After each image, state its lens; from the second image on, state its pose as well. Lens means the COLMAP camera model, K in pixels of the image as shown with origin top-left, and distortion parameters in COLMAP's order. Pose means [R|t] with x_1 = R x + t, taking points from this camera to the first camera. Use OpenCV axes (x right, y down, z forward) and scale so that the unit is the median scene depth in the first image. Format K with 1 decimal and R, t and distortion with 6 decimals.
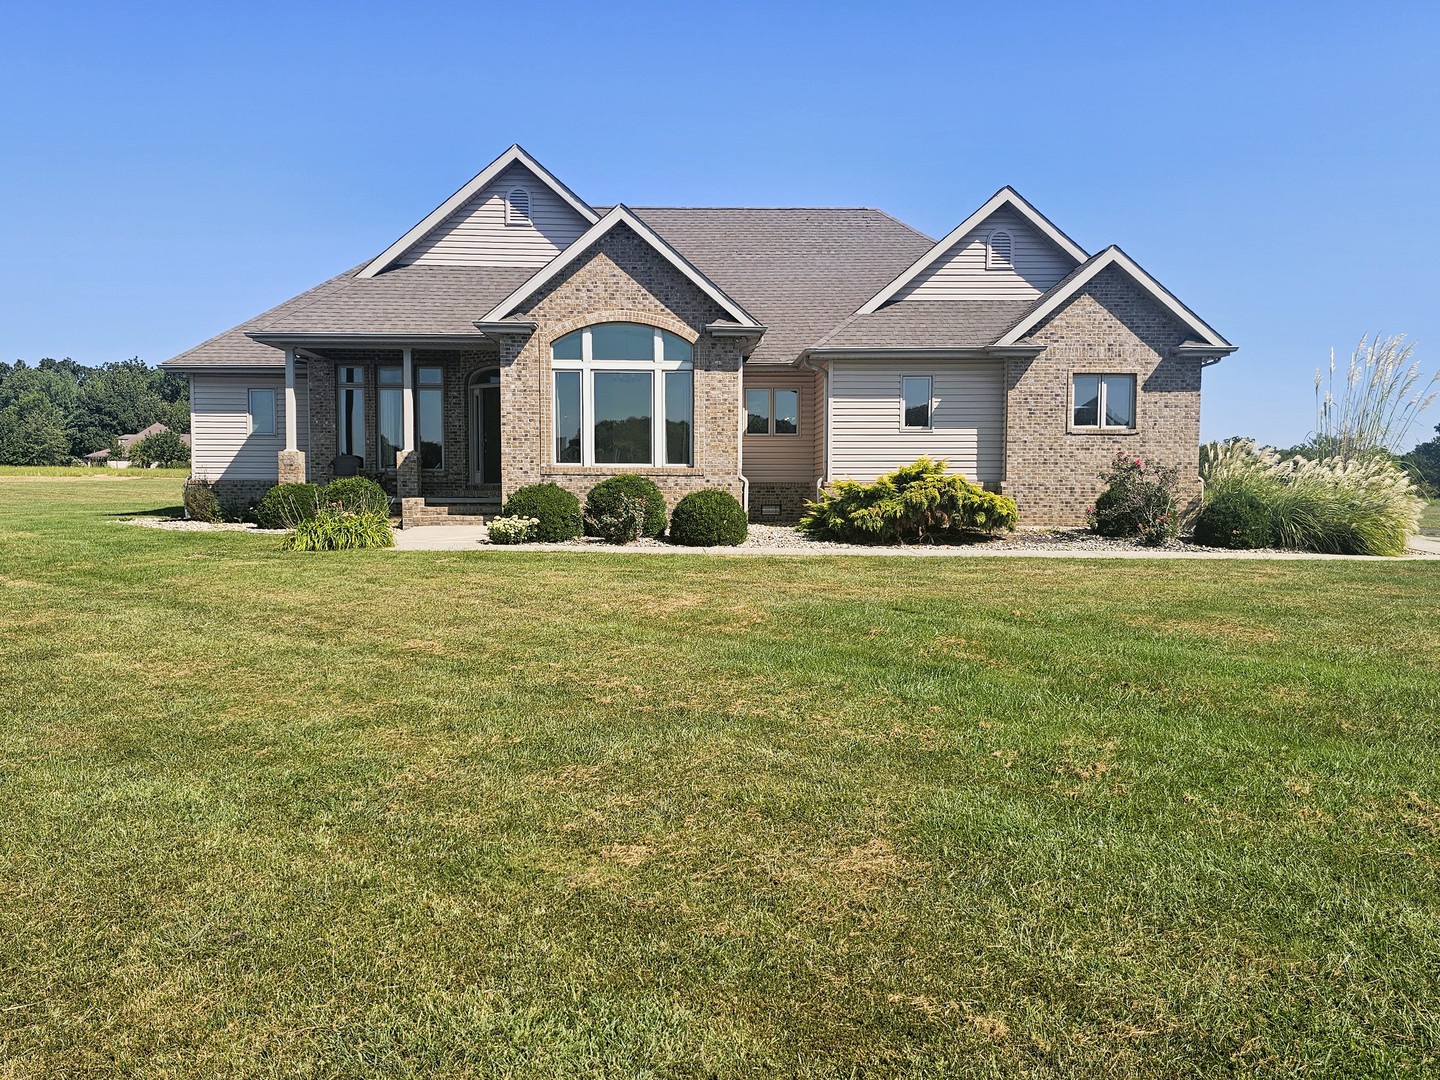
lens RADIAL K [[962.2, 0, 723.3], [0, 962.2, 525.0], [0, 0, 1]] dist [0.100443, -0.001218]
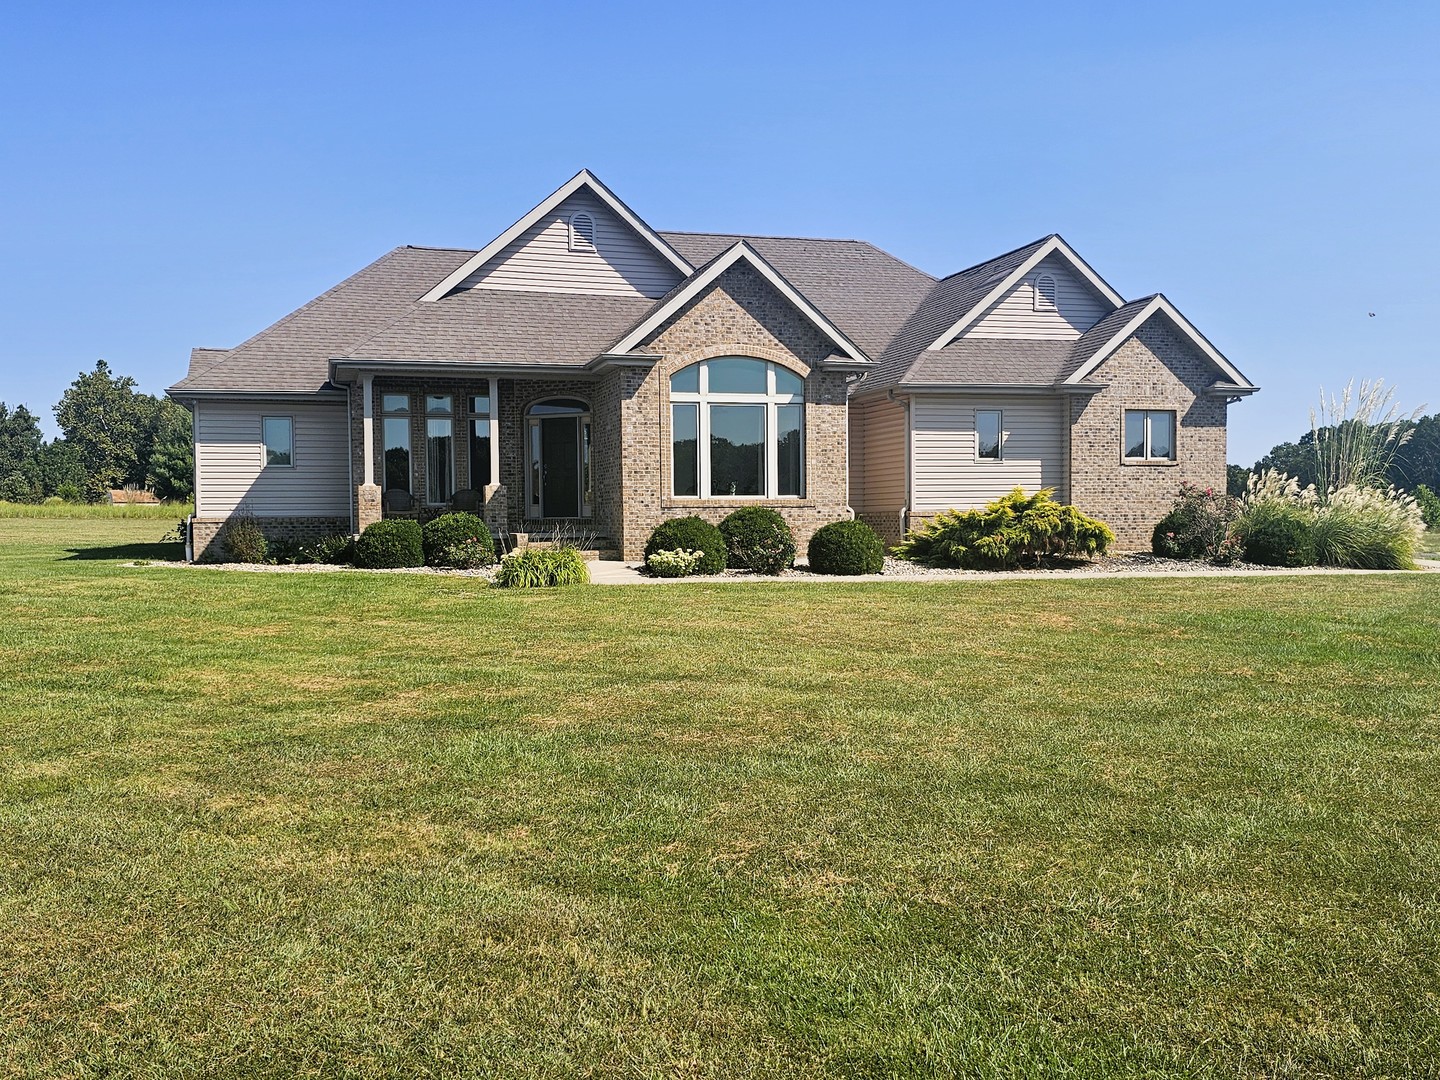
lens RADIAL K [[1068.6, 0, 720.0], [0, 1068.6, 540.0], [0, 0, 1]] dist [0.122566, 0.000290]
pose [[0.975665, -0.016733, 0.218626, -0.366611], [0.020835, 0.999647, -0.016471, 0.000361], [-0.218274, 0.020626, 0.975670, -0.082872]]
